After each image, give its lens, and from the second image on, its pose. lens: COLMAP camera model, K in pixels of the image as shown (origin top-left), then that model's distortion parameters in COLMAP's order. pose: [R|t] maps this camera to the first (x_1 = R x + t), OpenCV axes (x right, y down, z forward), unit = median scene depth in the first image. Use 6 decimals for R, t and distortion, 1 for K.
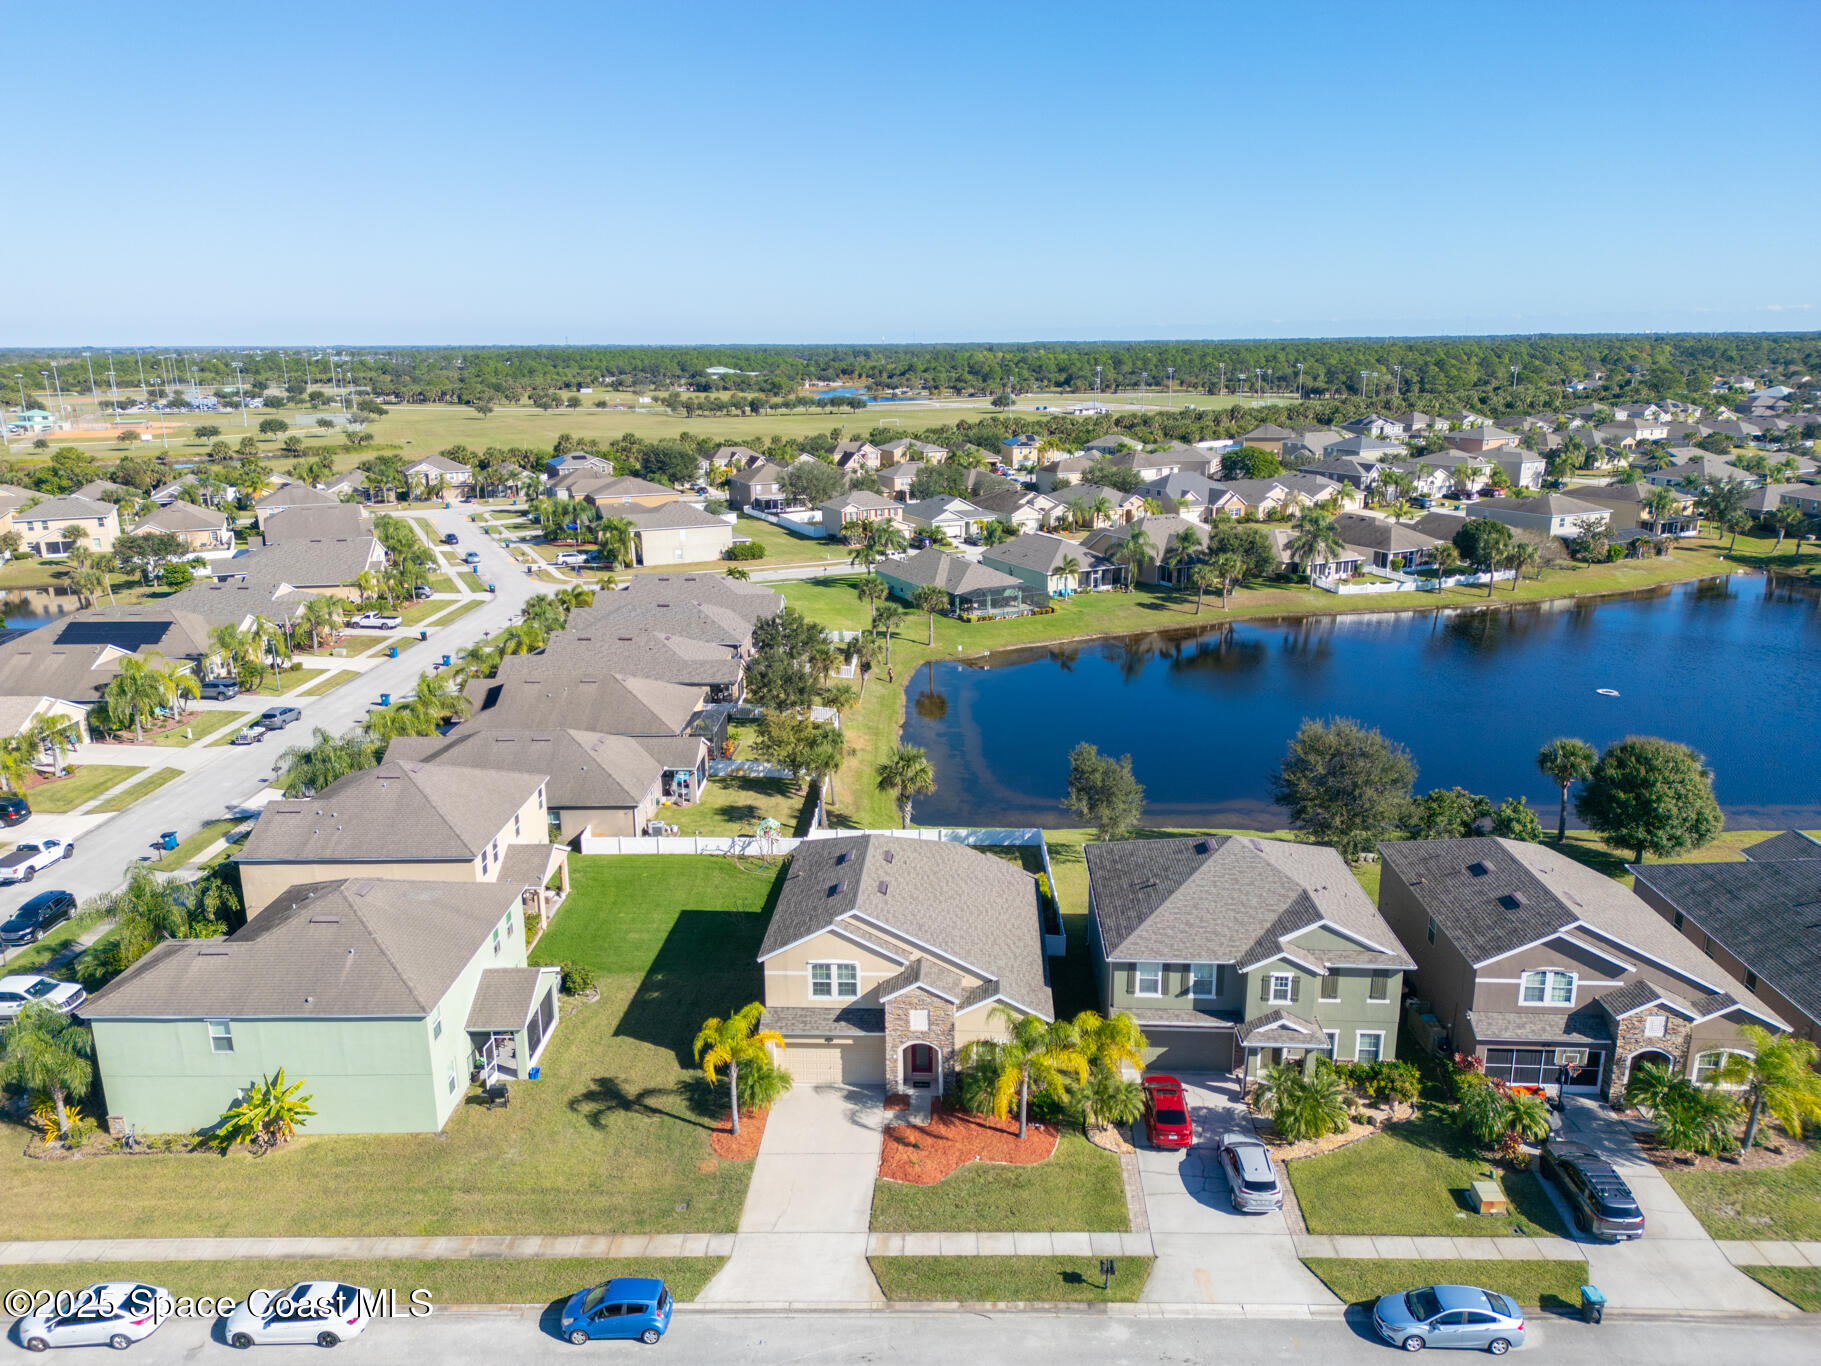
lens RADIAL K [[1267.3, 0, 913.1], [0, 1267.3, 675.6], [0, 0, 1]] dist [0.079328, -0.079794]
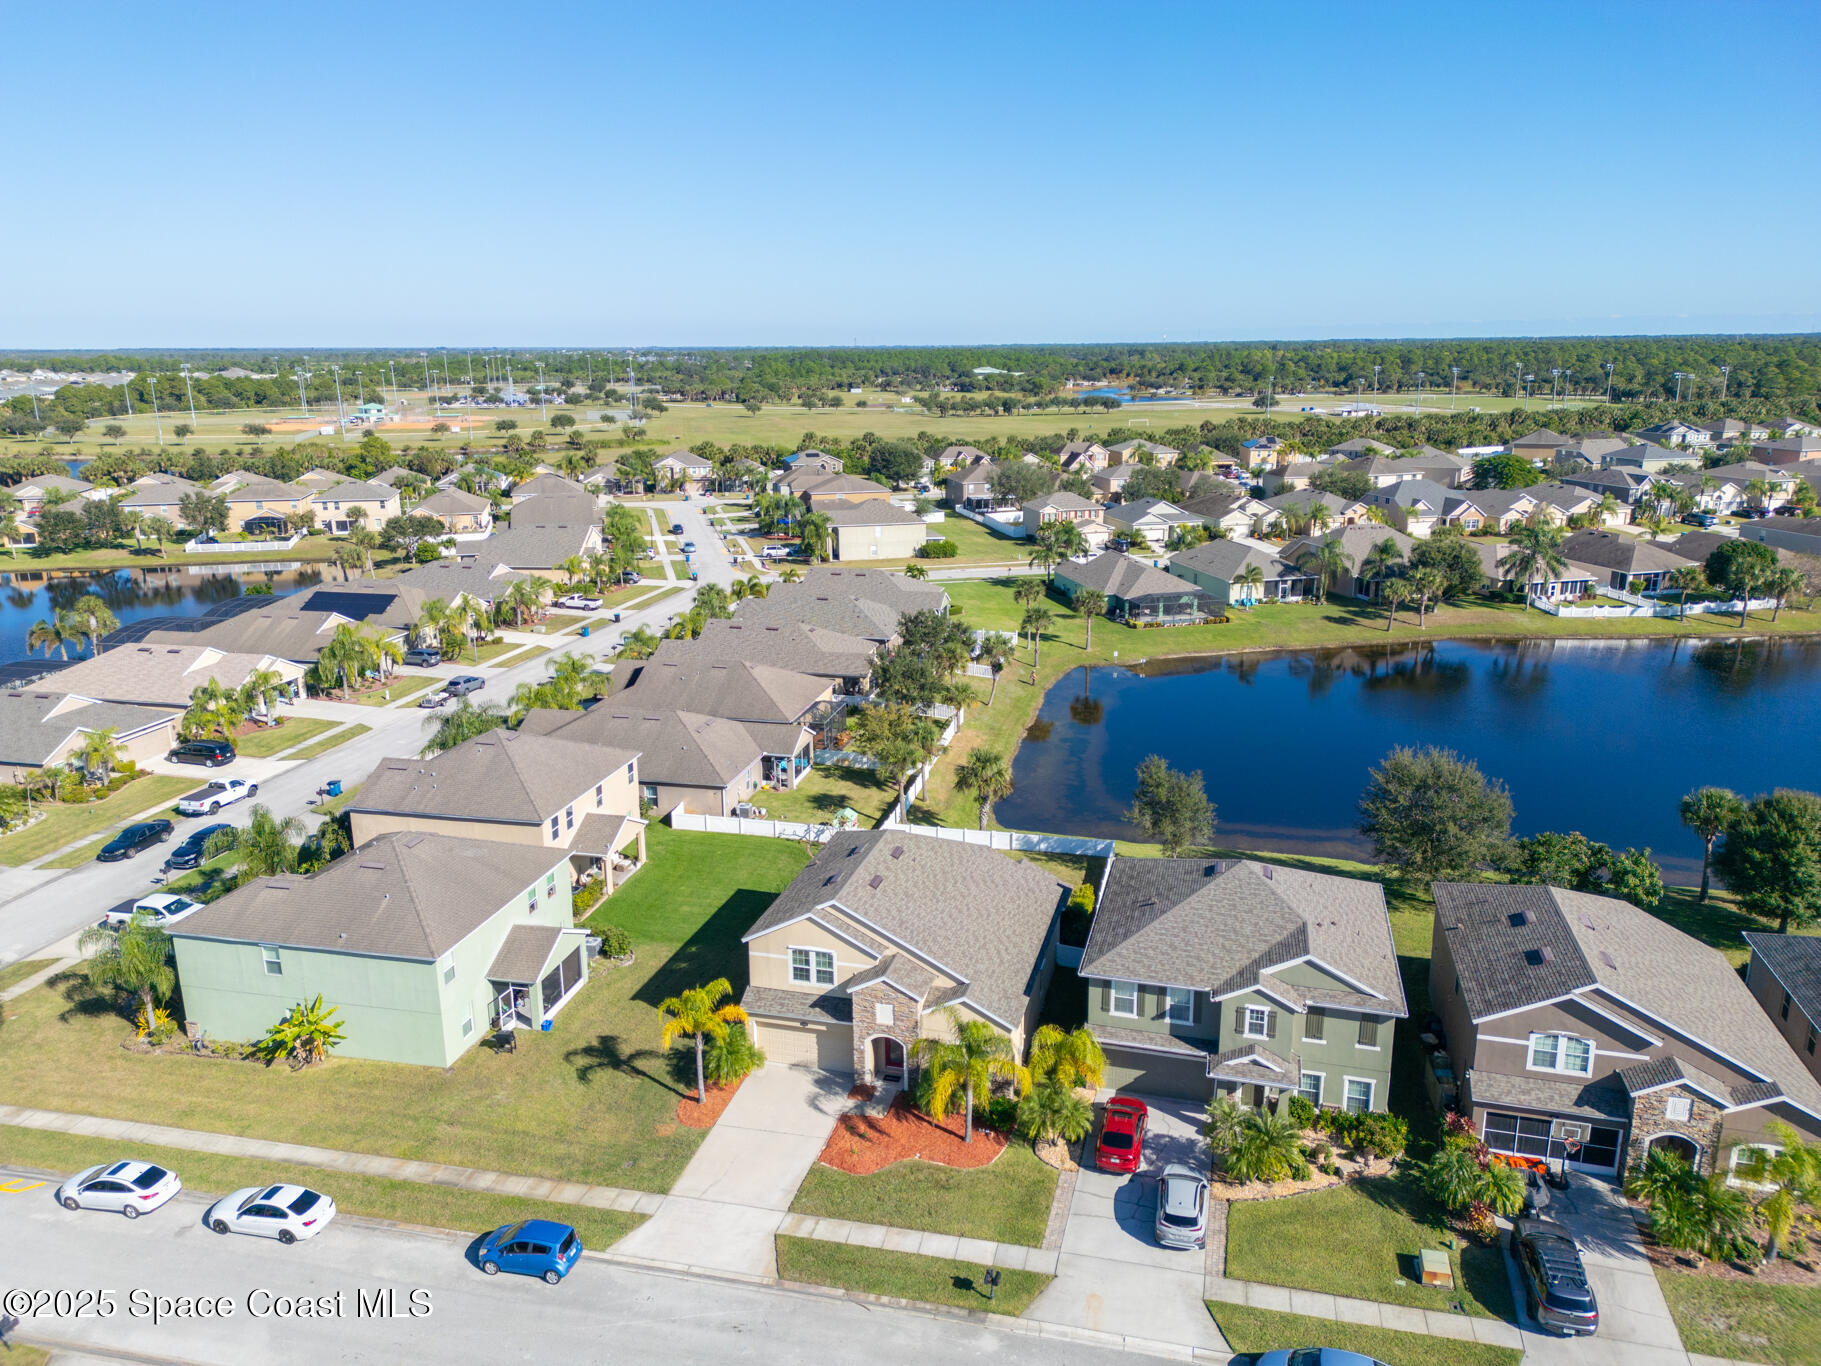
lens RADIAL K [[1267.3, 0, 913.1], [0, 1267.3, 675.6], [0, 0, 1]] dist [0.079328, -0.079794]
pose [[0.977308, 0.053890, -0.204854, 0.188002], [-0.053836, 0.998533, 0.005840, -0.005063], [0.204868, 0.005321, 0.978775, 0.008668]]
